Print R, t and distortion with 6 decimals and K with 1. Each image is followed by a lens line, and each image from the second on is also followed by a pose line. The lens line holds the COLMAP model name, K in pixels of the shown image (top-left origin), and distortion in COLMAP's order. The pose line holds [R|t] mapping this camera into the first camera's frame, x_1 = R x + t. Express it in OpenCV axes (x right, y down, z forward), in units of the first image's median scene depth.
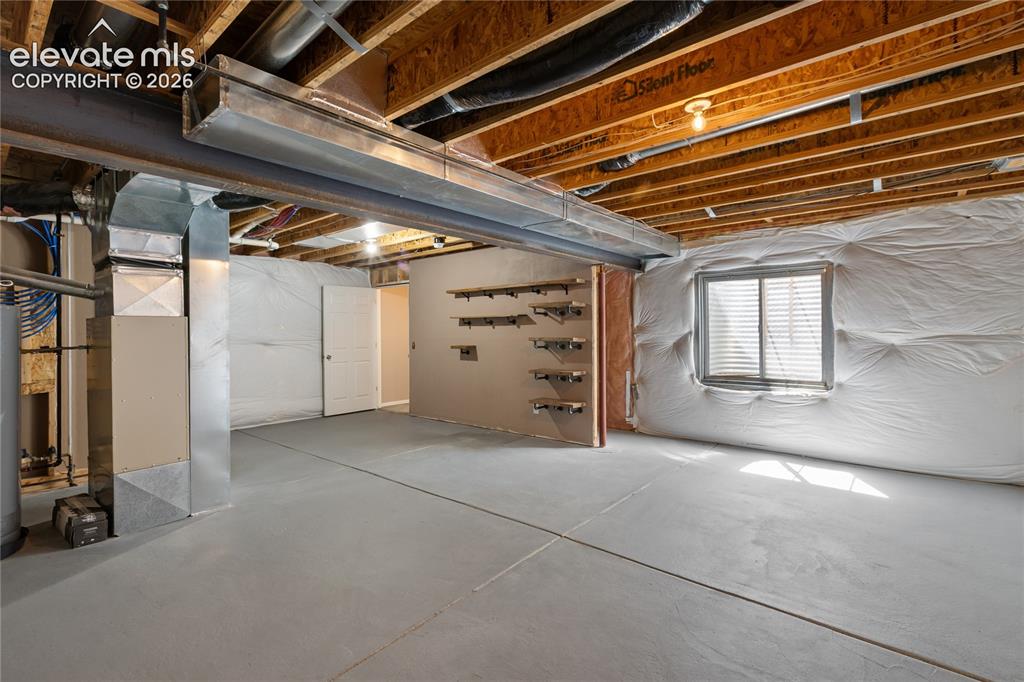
lens RADIAL K [[468.7, 0, 515.2], [0, 468.7, 324.4], [0, 0, 1]] dist [0.001921, 0.000004]
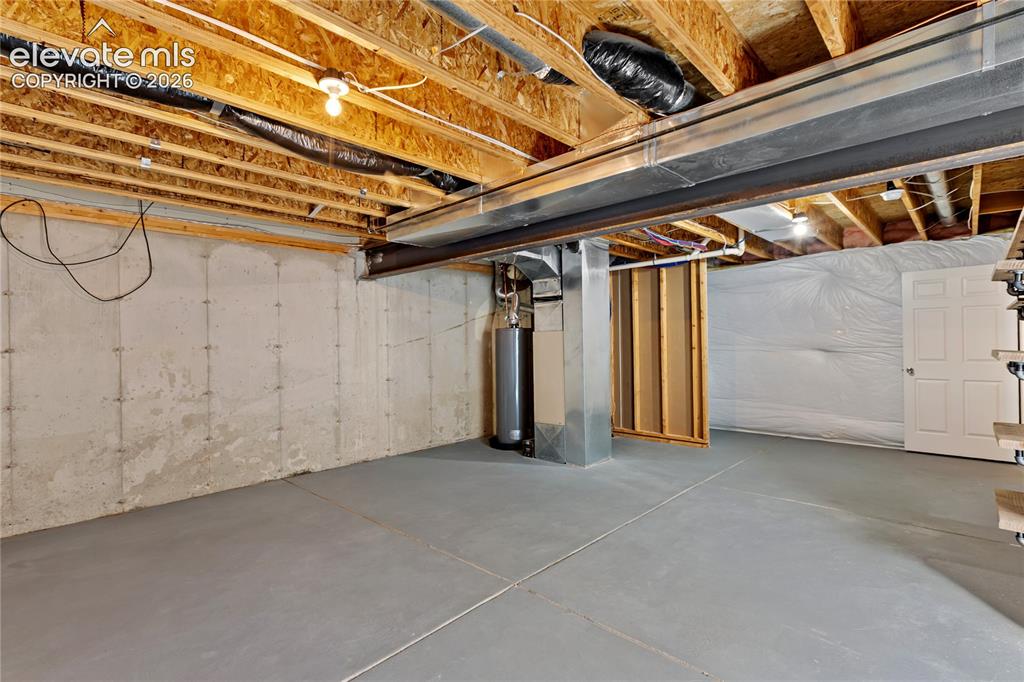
lens RADIAL K [[468.7, 0, 515.2], [0, 468.7, 324.4], [0, 0, 1]] dist [0.001921, 0.000004]
pose [[-0.045523, -0.026191, -0.998620, 0.881465], [0.022082, 0.999386, -0.027217, 0.000969], [0.998719, -0.023291, -0.044917, 0.958181]]
